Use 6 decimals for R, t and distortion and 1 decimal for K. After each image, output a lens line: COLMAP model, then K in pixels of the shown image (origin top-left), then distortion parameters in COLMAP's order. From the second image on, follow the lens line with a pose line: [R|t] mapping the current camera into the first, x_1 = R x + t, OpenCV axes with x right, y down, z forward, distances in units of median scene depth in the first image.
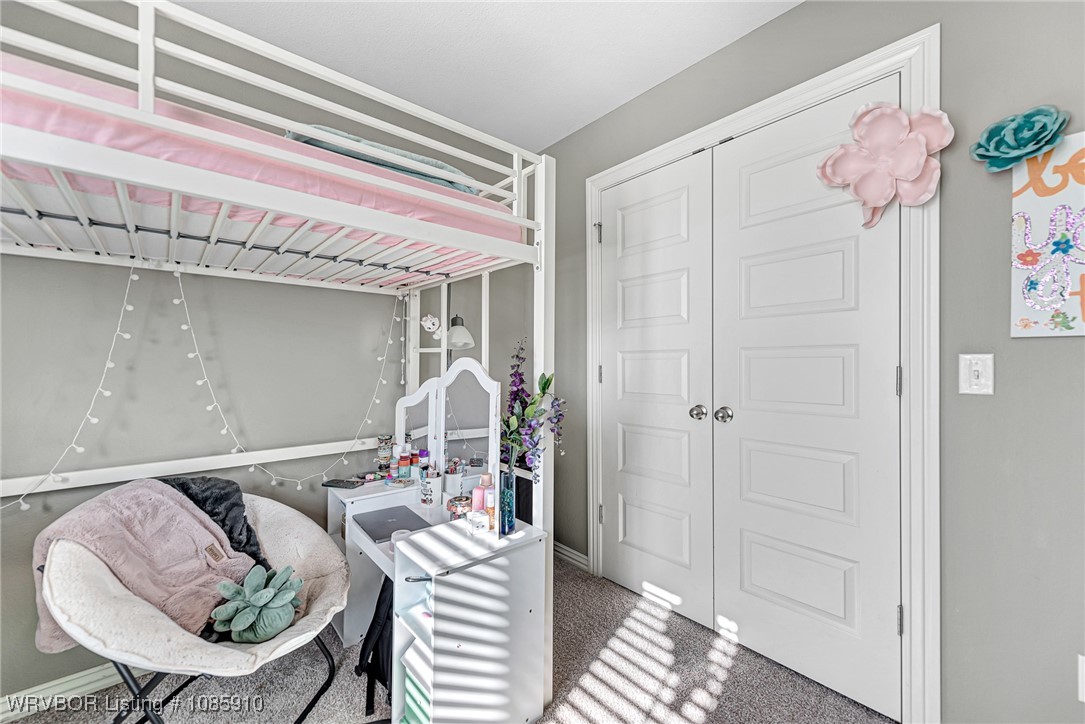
lens RADIAL K [[429.6, 0, 543.1], [0, 429.6, 366.9], [0, 0, 1]] dist [0.013081, -0.003958]
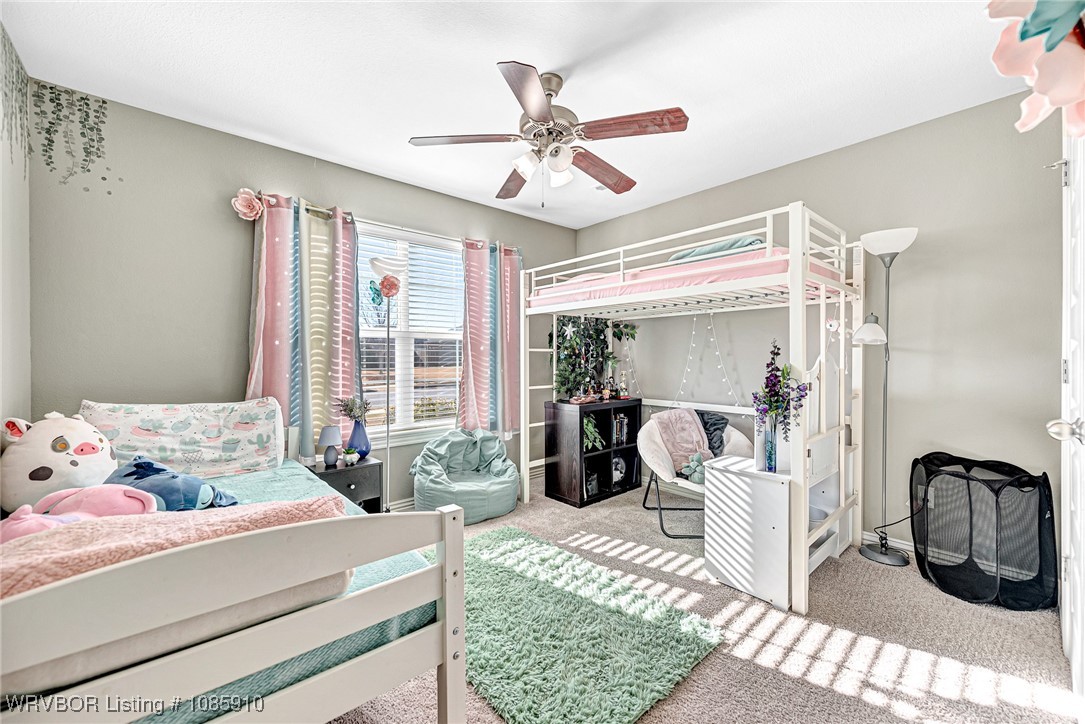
lens RADIAL K [[429.6, 0, 543.7], [0, 429.6, 359.2], [0, 0, 1]] dist [0.013081, -0.003958]
pose [[0.004789, 0.002751, -0.999985, 1.269636], [-0.000763, 0.999996, 0.002747, -0.003733], [0.999988, 0.000750, 0.004791, 0.196006]]
